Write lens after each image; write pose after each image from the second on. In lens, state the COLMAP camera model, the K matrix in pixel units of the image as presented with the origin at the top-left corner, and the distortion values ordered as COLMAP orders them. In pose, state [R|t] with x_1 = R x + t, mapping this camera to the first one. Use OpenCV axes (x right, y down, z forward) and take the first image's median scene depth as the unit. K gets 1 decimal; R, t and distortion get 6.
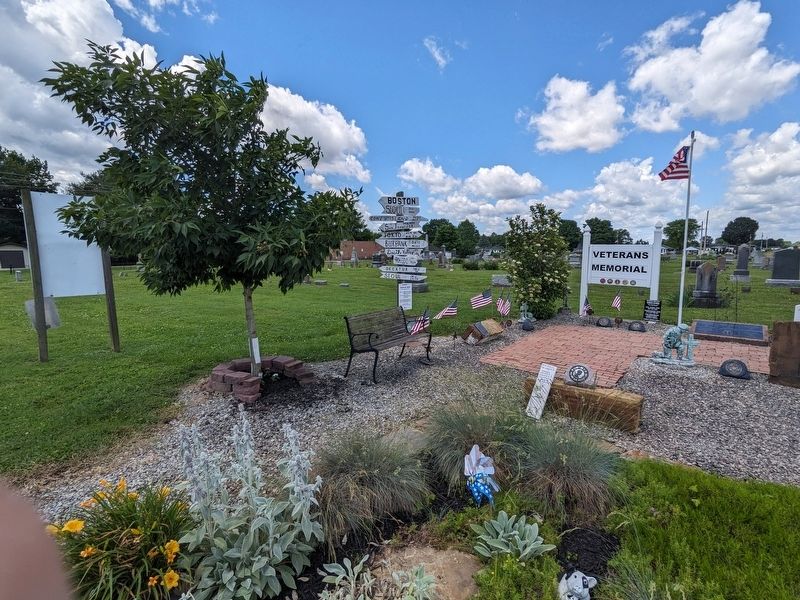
lens RADIAL K [[379.7, 0, 408.9], [0, 379.7, 301.2], [0, 0, 1]] dist [0.002770, 0.000123]
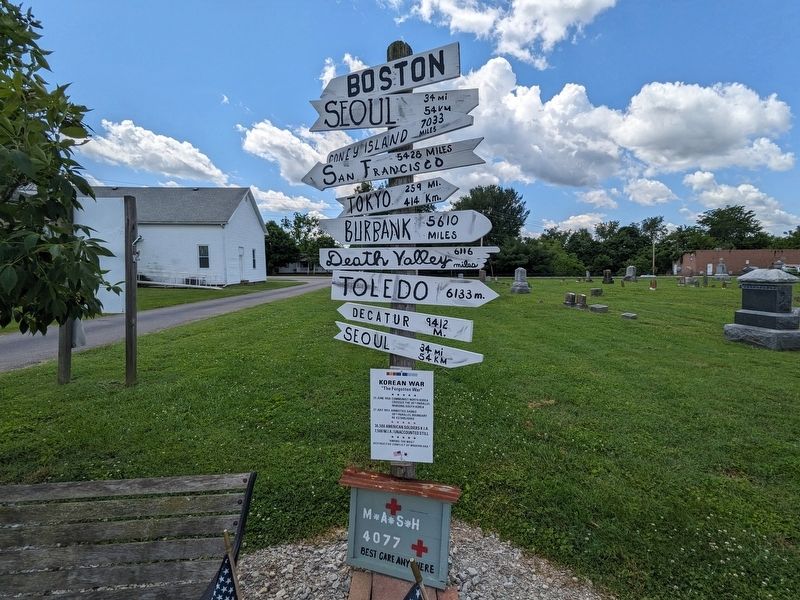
lens RADIAL K [[377.0, 0, 403.1], [0, 377.0, 288.3], [0, 0, 1]] dist [0.000839, 0.000042]
pose [[0.635578, 0.046304, -0.770647, 0.157124], [-0.098429, 0.994914, -0.021398, -0.077462], [0.765737, 0.089454, 0.636903, 0.628728]]
